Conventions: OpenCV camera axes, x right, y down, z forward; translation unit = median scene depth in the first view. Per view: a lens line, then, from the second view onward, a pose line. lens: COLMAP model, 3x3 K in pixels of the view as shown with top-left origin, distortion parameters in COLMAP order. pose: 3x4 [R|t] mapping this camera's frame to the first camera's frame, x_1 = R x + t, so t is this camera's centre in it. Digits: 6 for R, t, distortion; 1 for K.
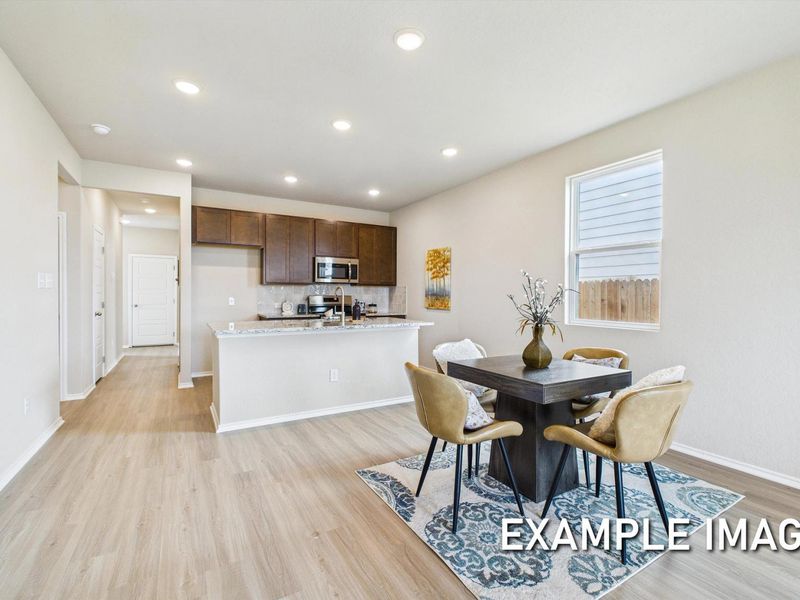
lens RADIAL K [[378.1, 0, 398.5], [0, 378.1, 297.9], [0, 0, 1]] dist [0.004586, -0.003107]
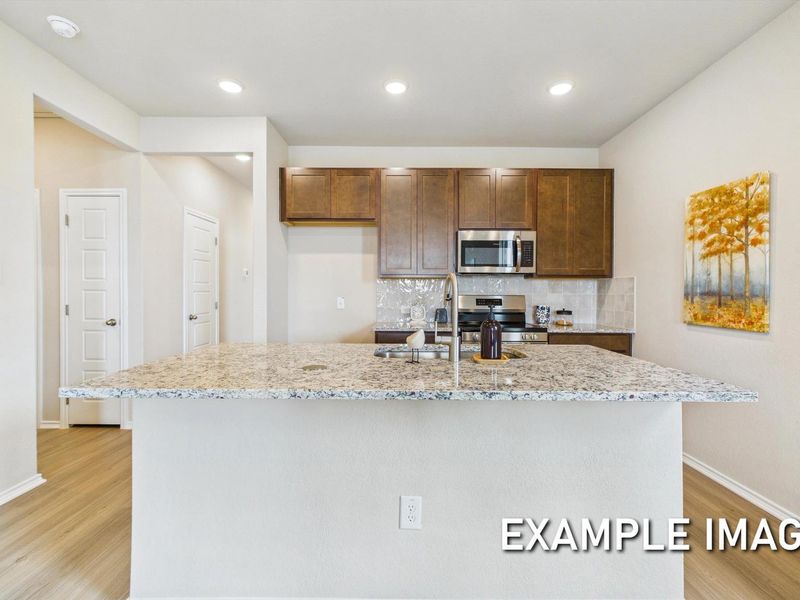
lens RADIAL K [[378.1, 0, 400.3], [0, 378.1, 295.8], [0, 0, 1]] dist [0.004586, -0.003107]
pose [[0.866015, 0.003158, -0.500009, 0.002700], [-0.004407, 0.999989, -0.001317, -0.003818], [0.499999, 0.003344, 0.866019, 0.441543]]
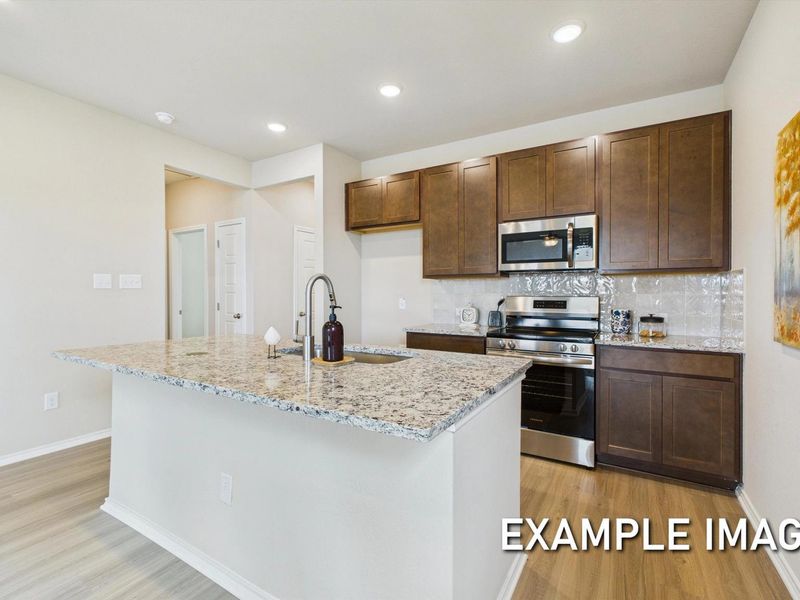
lens RADIAL K [[378.1, 0, 399.6], [0, 378.1, 295.8], [0, 0, 1]] dist [0.004586, -0.003107]
pose [[0.486715, 0.000103, -0.873561, 0.186273], [-0.005932, 0.999977, -0.003188, -0.004123], [0.873541, 0.006734, 0.486705, 0.629891]]
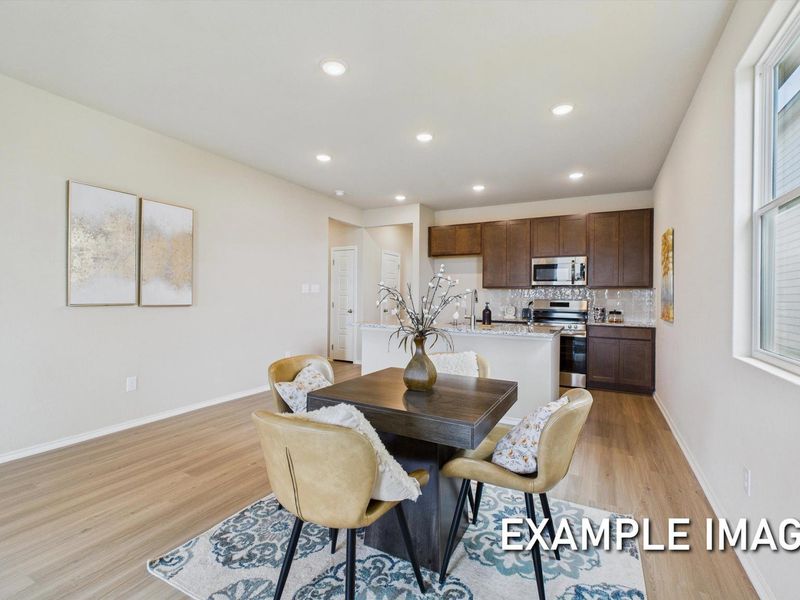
lens RADIAL K [[378.1, 0, 401.2], [0, 378.1, 296.0], [0, 0, 1]] dist [0.004586, -0.003107]
pose [[0.530017, -0.000736, -0.847987, 0.418174], [-0.016081, 0.999811, -0.010918, 0.000576], [0.847834, 0.019423, 0.529905, 0.229990]]
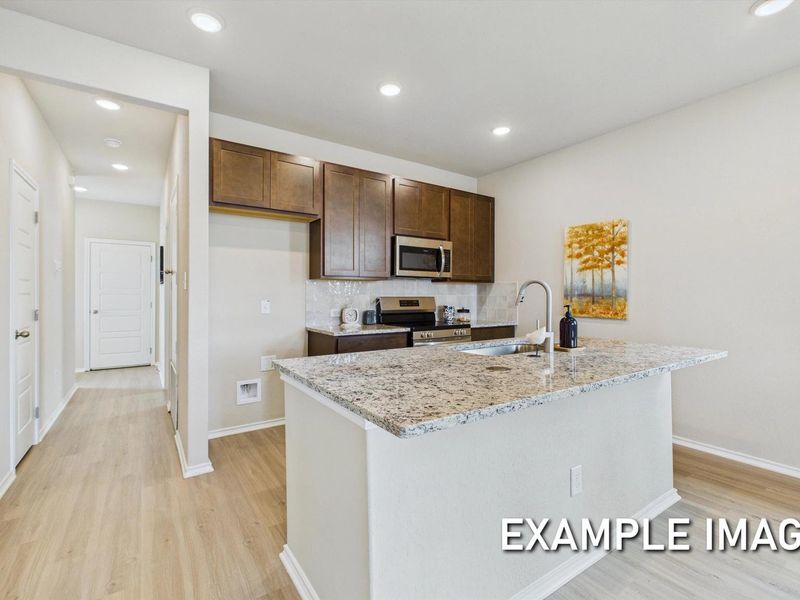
lens RADIAL K [[378.1, 0, 400.2], [0, 378.1, 294.5], [0, 0, 1]] dist [0.004586, -0.003107]
pose [[0.997225, -0.002890, 0.074390, -0.266573], [0.003522, 0.999959, -0.008365, -0.005126], [-0.074363, 0.008604, 0.997194, 0.376388]]
